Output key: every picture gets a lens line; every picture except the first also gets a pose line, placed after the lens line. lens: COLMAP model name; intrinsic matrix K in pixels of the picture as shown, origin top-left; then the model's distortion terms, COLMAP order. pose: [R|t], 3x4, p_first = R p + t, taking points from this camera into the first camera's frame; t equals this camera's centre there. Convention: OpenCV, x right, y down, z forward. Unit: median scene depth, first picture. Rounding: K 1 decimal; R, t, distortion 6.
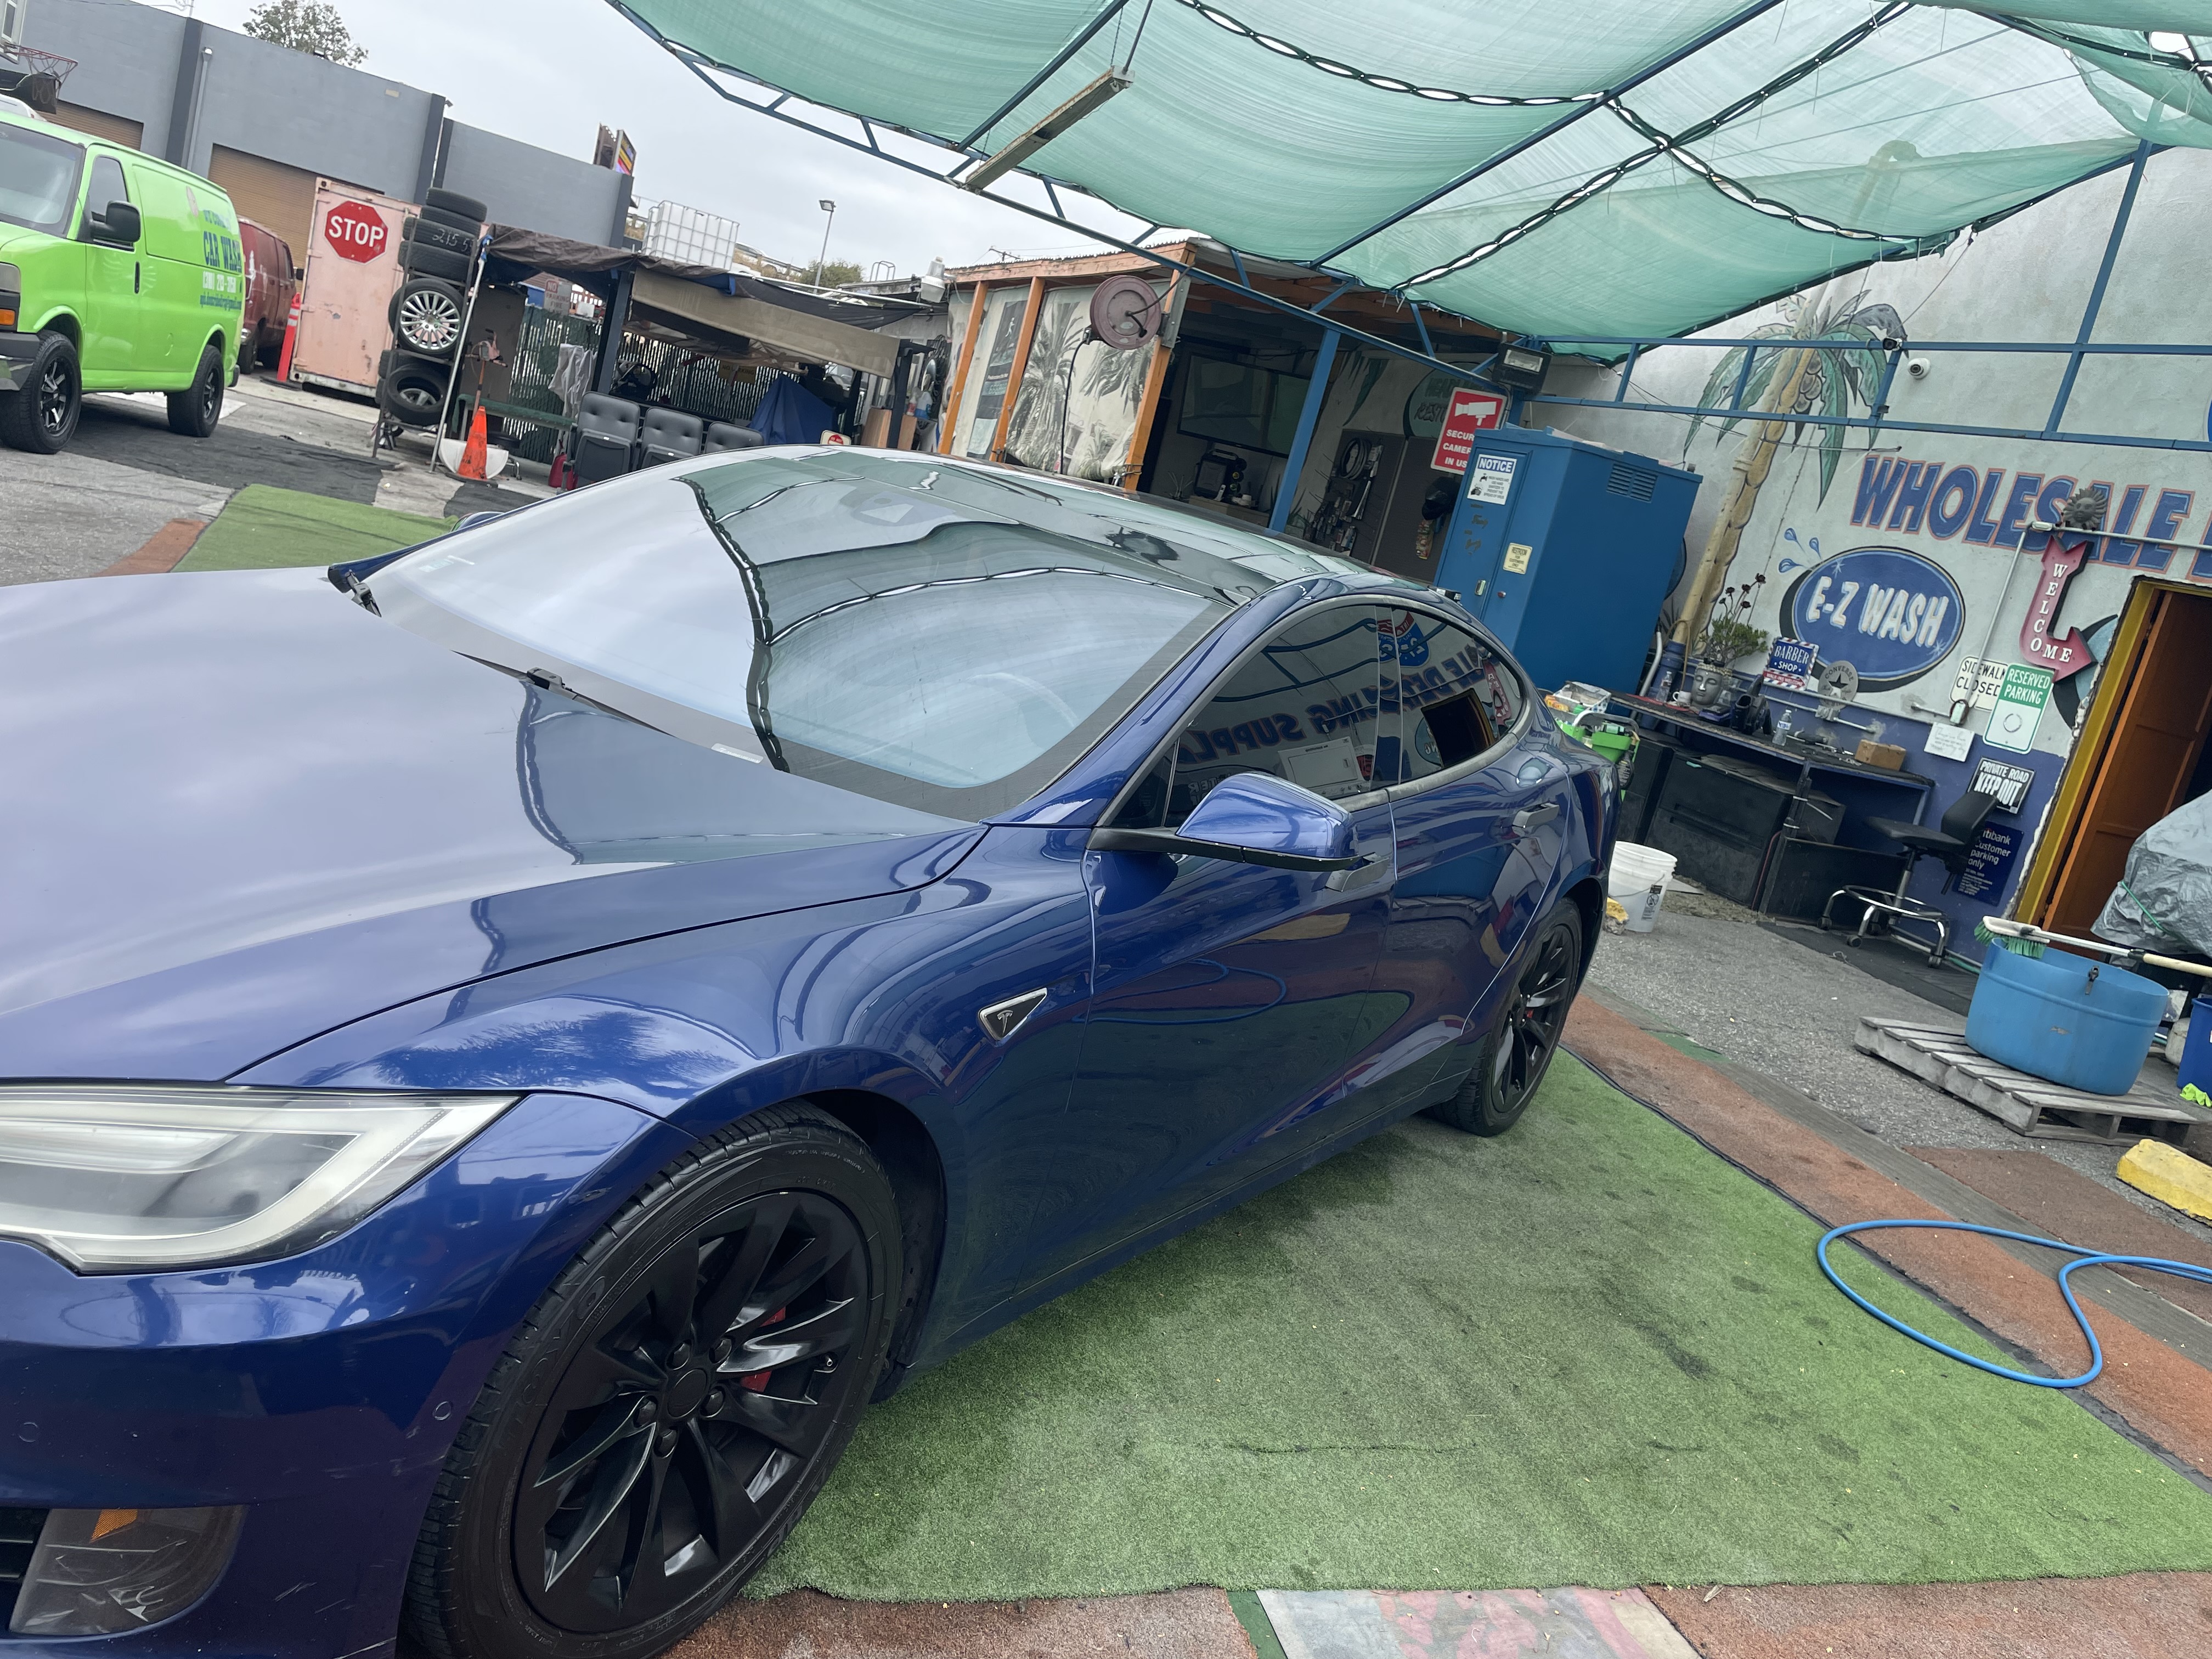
lens RADIAL K [[1630.6, 0, 1119.8], [0, 1630.6, 821.3], [0, 0, 1]] dist [0.061287, -0.086867]
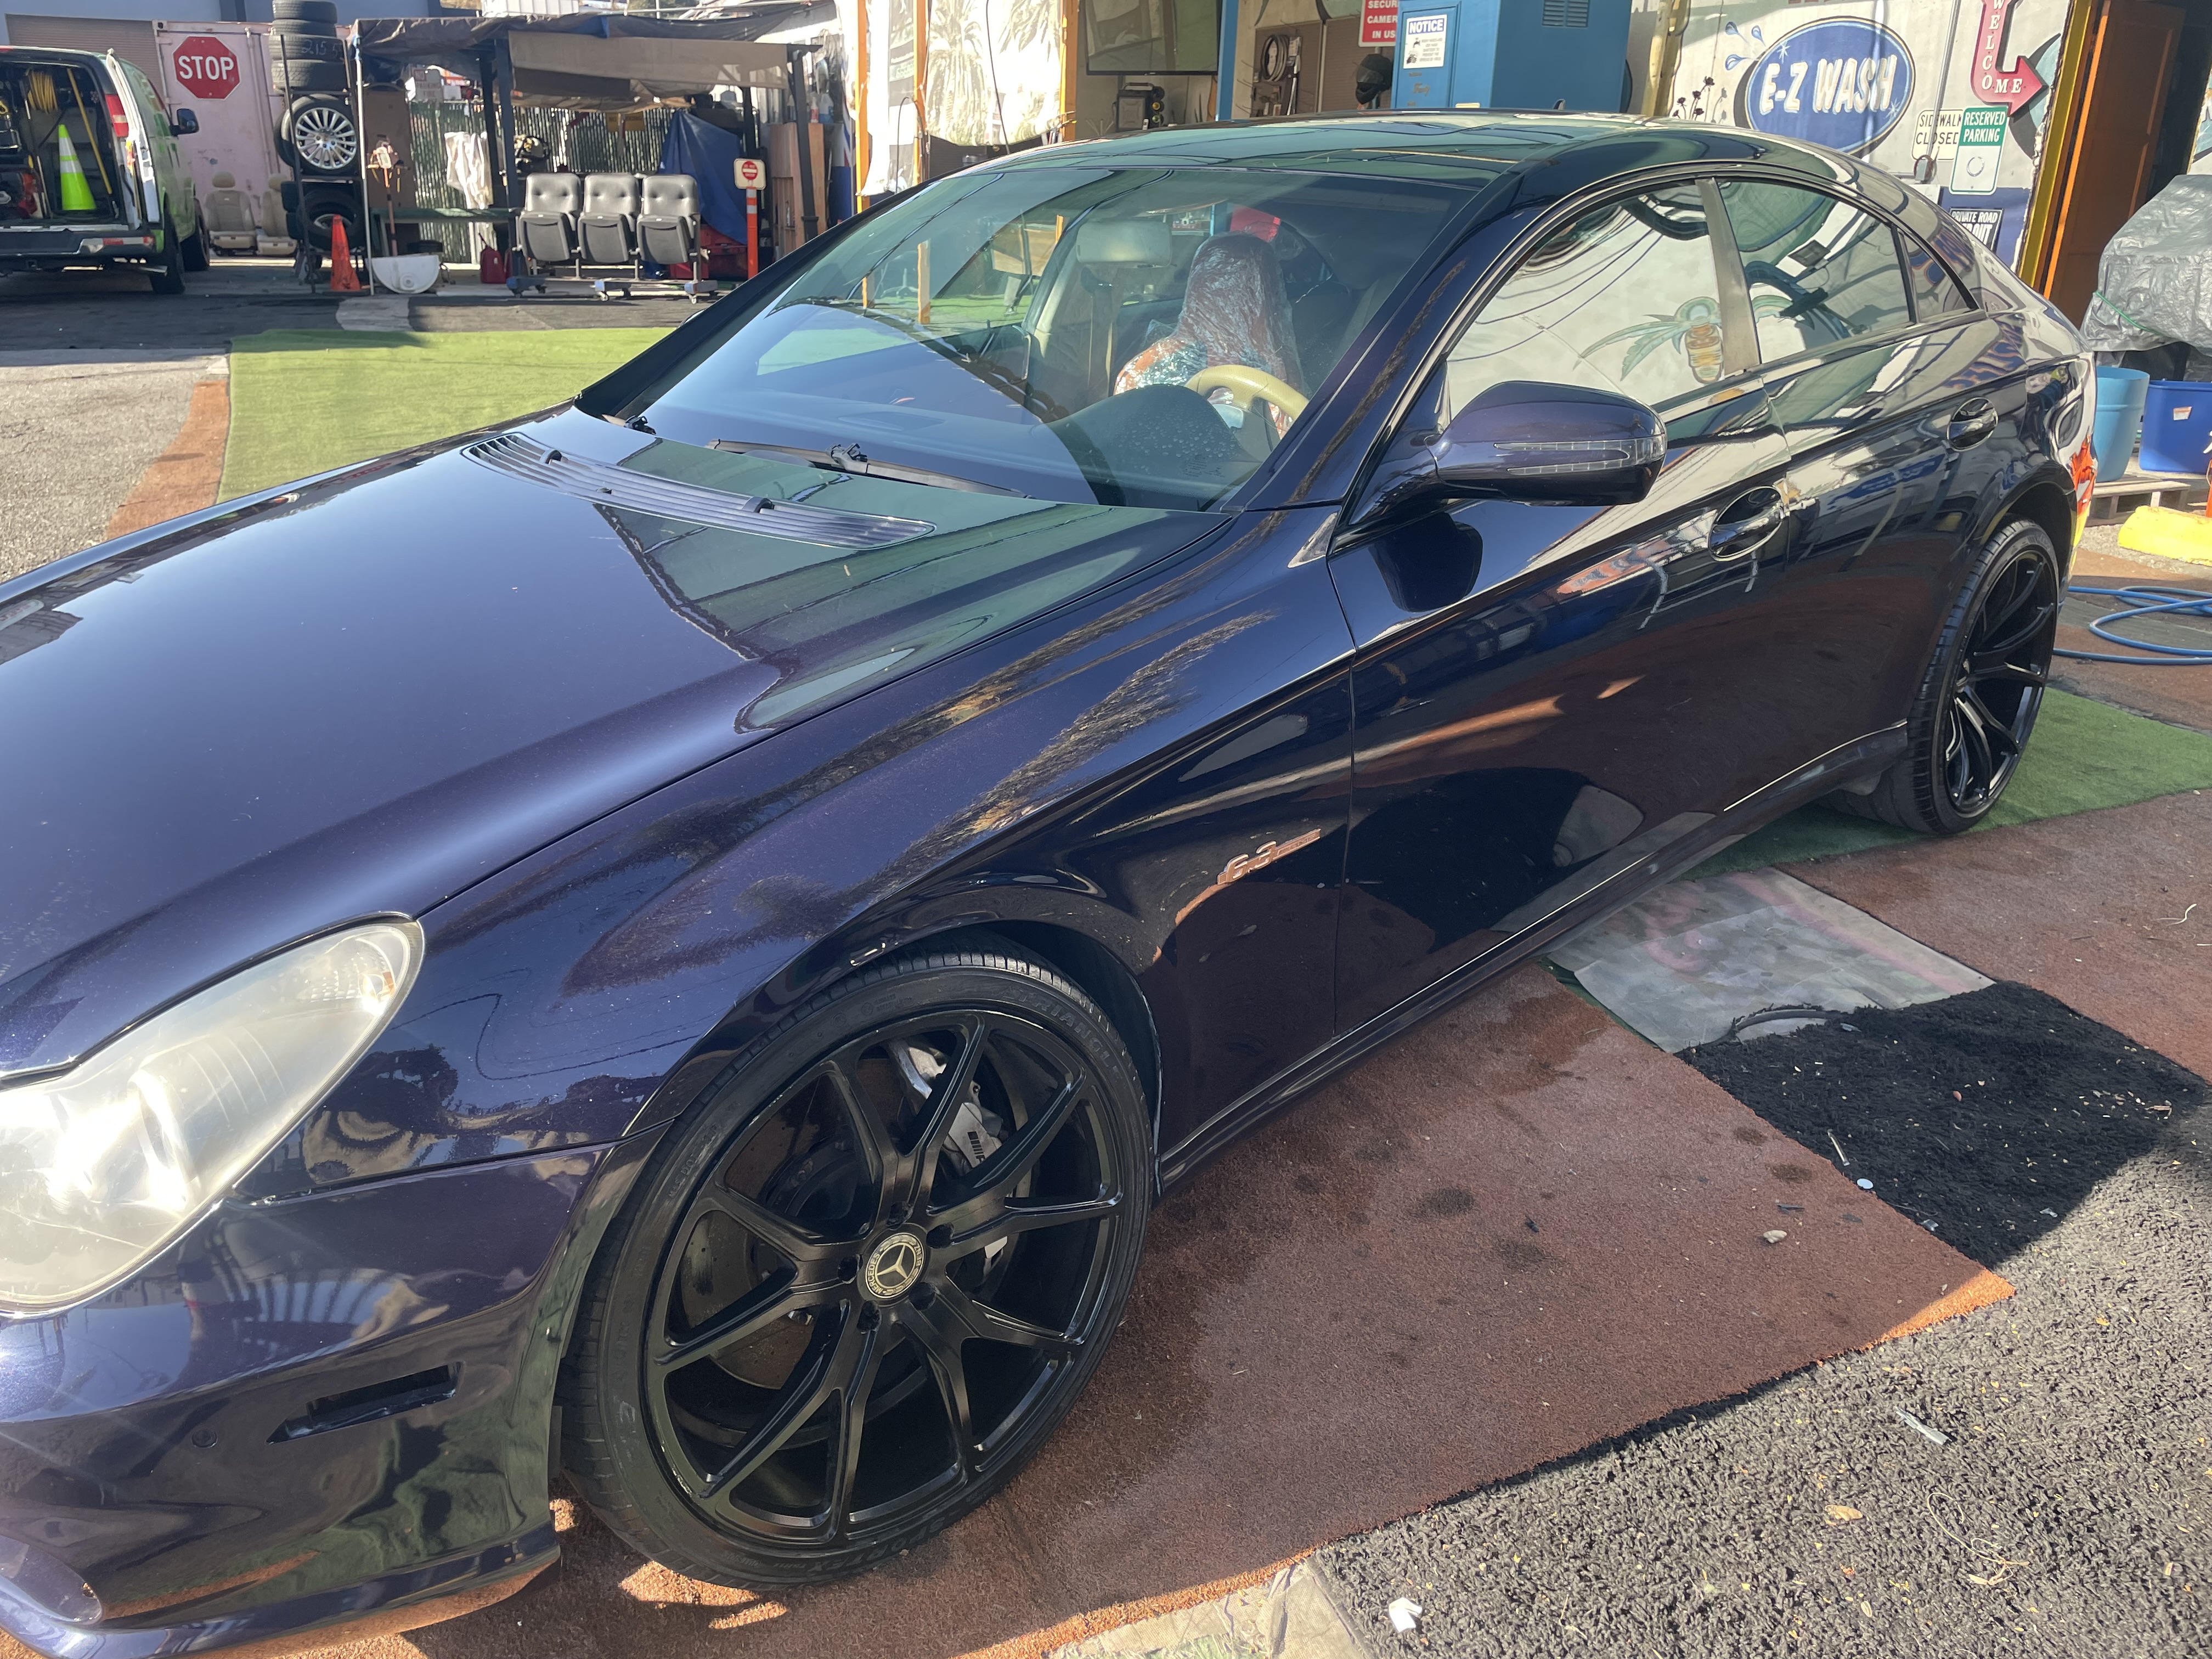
lens RADIAL K [[1630.6, 0, 1095.5], [0, 1630.6, 812.7], [0, 0, 1]] dist [0.061287, -0.086867]
pose [[0.974175, -0.222666, -0.037446, -0.030090], [0.225763, 0.957887, 0.177434, 0.014020], [-0.003639, -0.181306, 0.983420, -0.055716]]
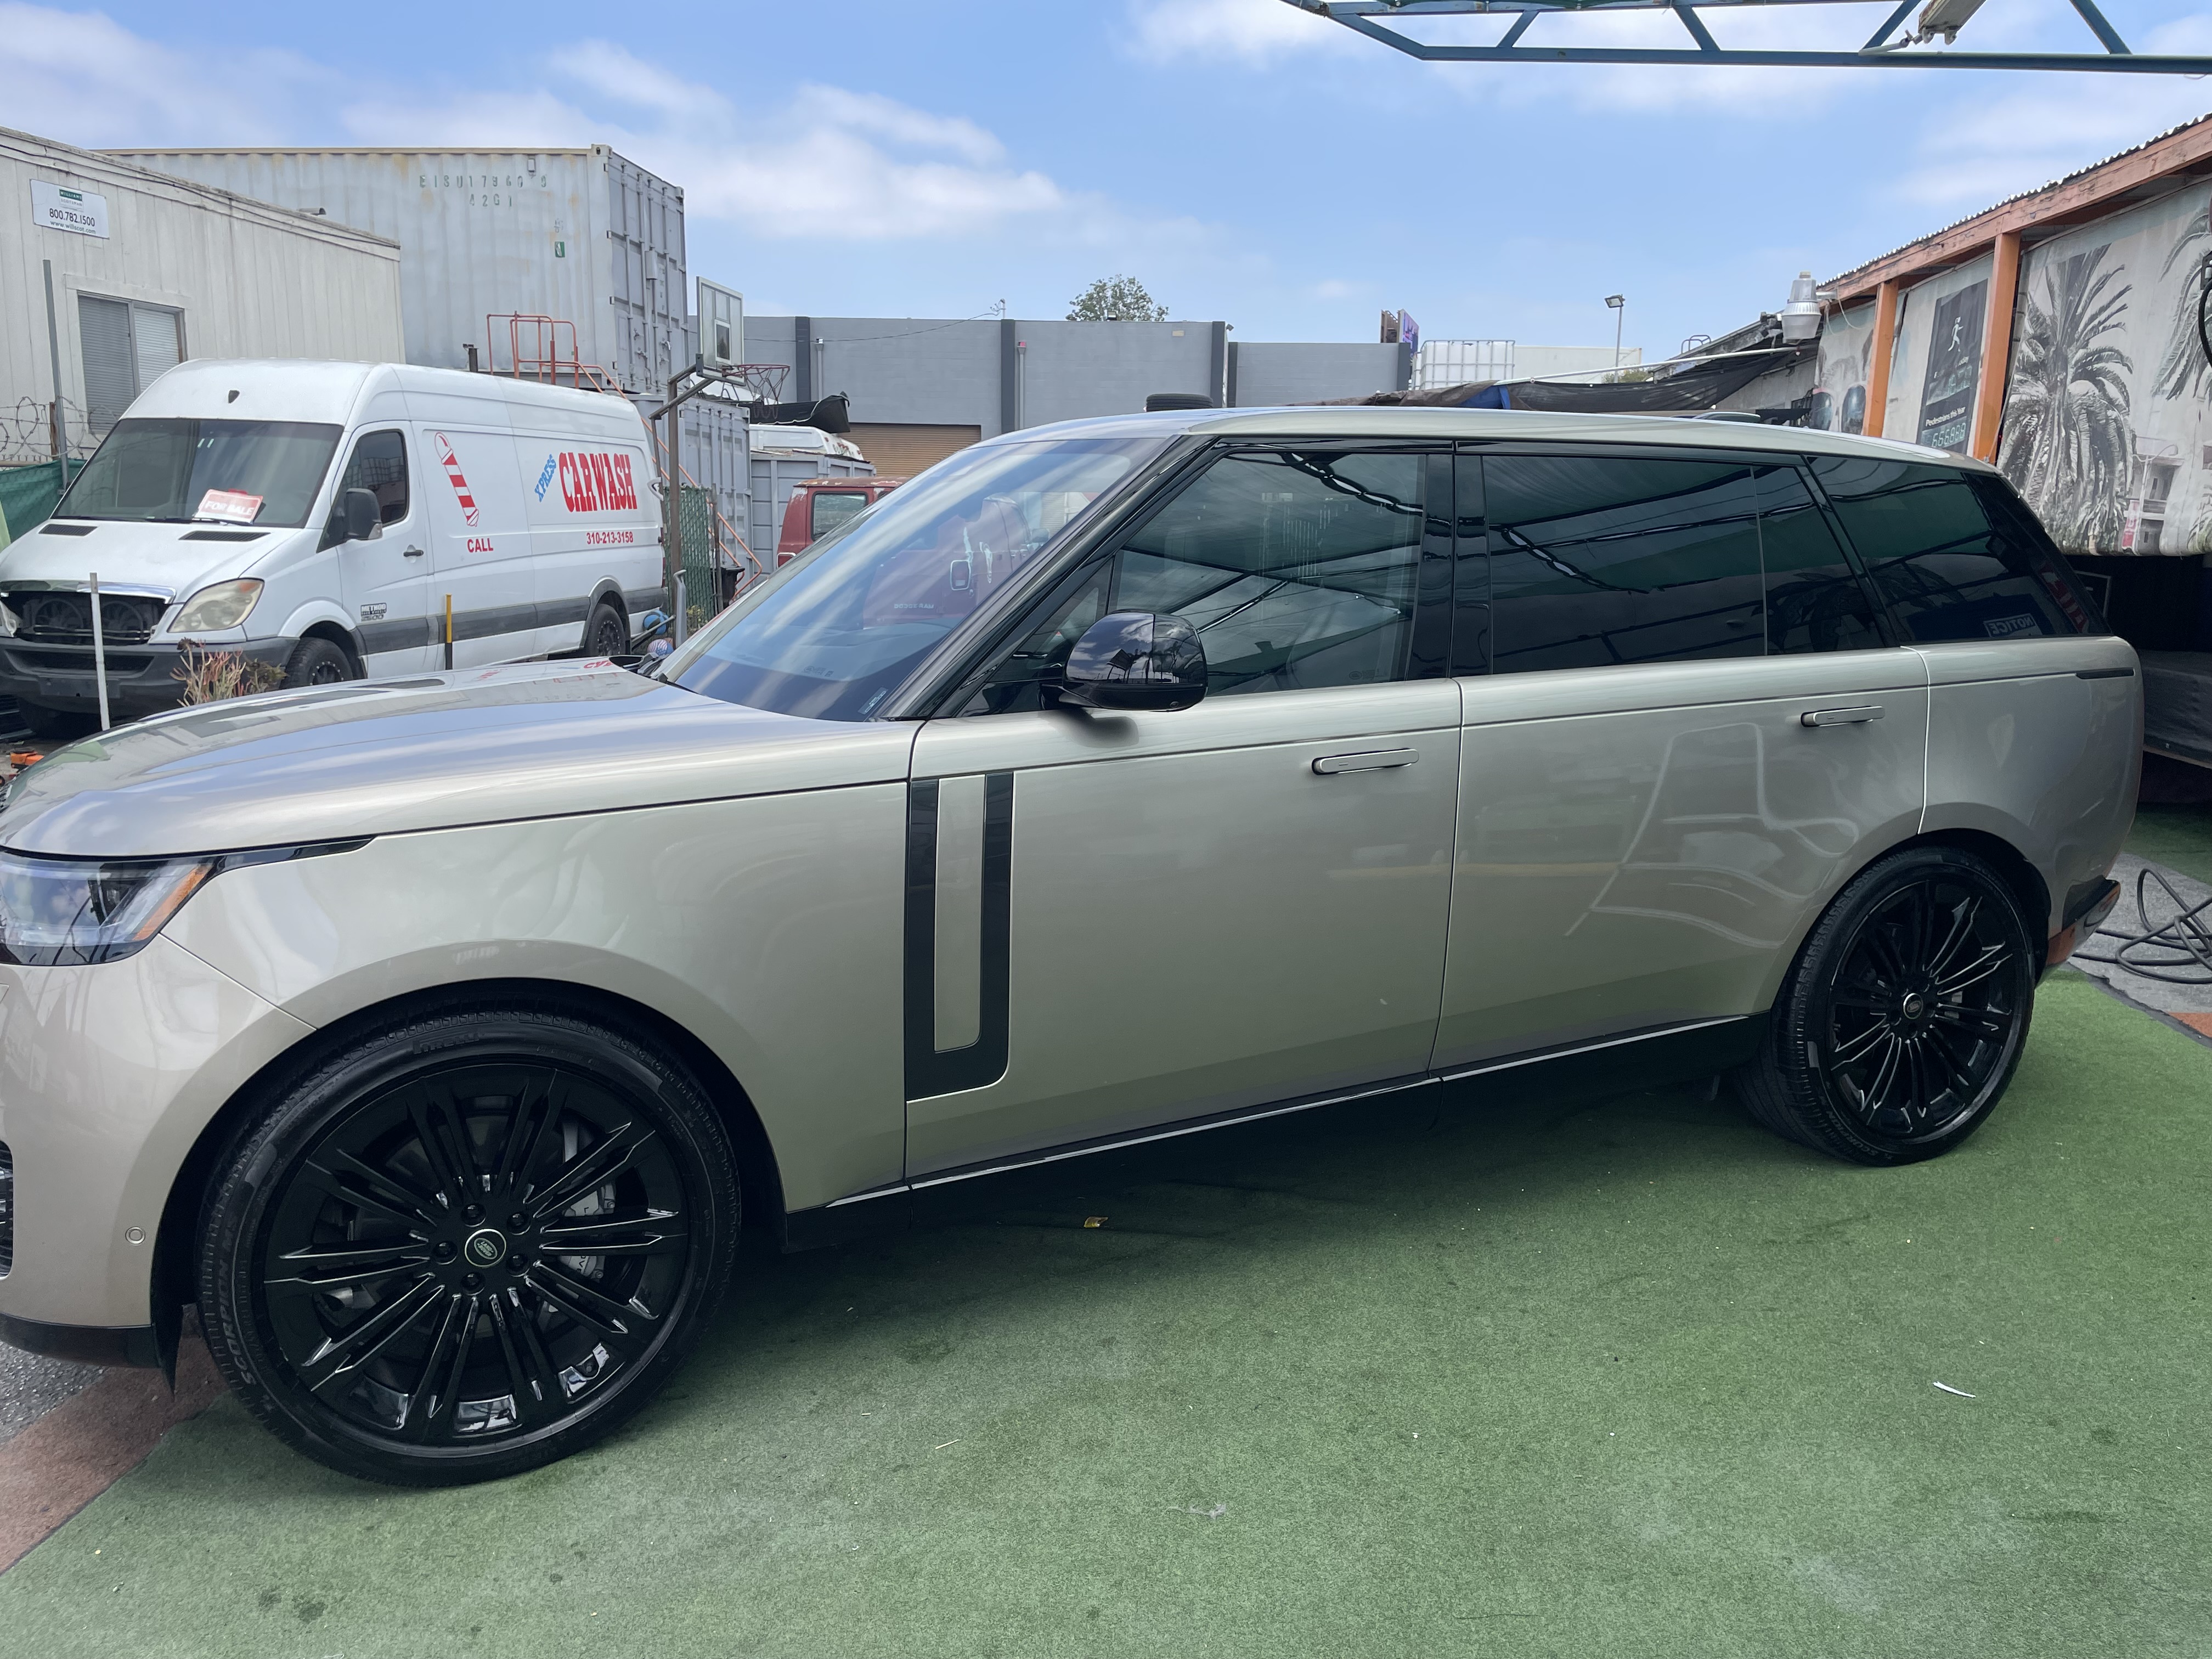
lens RADIAL K [[1630.6, 0, 1146.3], [0, 1630.6, 818.6], [0, 0, 1]] dist [0.061287, -0.086867]
pose [[0.868322, -0.156484, -0.470670, -0.081237], [0.117838, 0.986843, -0.110701, -0.109729], [0.481800, 0.040662, 0.875337, 0.392241]]
